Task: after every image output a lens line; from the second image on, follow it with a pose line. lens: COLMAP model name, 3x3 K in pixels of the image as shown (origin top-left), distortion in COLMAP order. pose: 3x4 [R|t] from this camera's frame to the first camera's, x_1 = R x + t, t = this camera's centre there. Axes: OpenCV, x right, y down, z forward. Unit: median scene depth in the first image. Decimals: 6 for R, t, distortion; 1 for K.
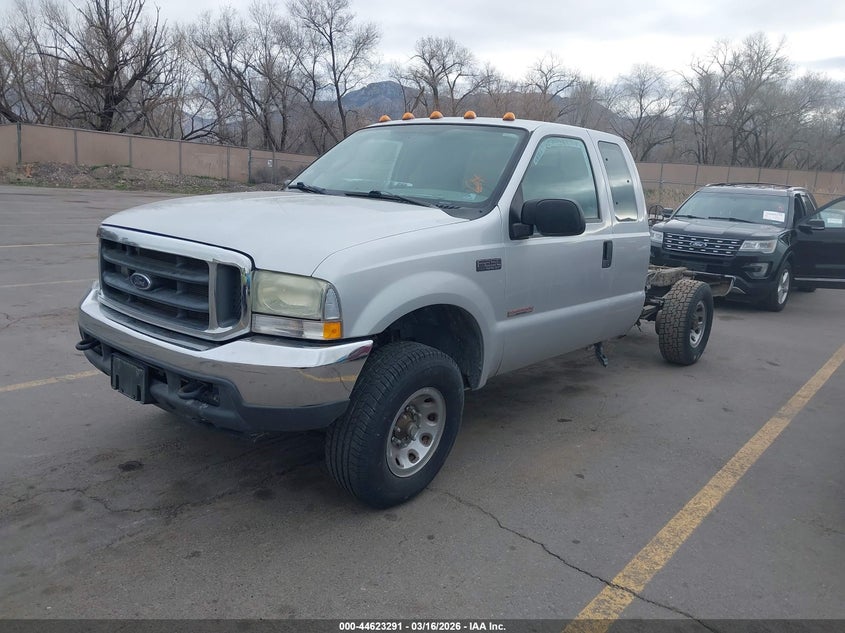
lens RADIAL K [[670.8, 0, 415.5], [0, 670.8, 316.6], [0, 0, 1]] dist [-0.069718, 0.069190]
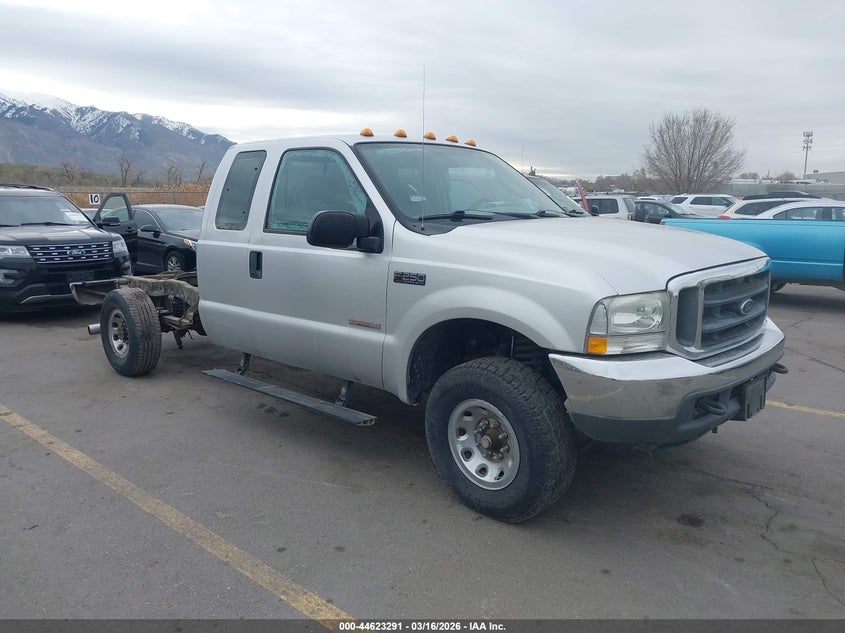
lens RADIAL K [[670.8, 0, 415.5], [0, 670.8, 316.6], [0, 0, 1]] dist [-0.069718, 0.069190]
pose [[0.046542, -0.221320, 0.974090, -0.486342], [0.198054, 0.957832, 0.208163, -0.122258], [-0.979085, 0.183235, 0.088413, 0.465884]]
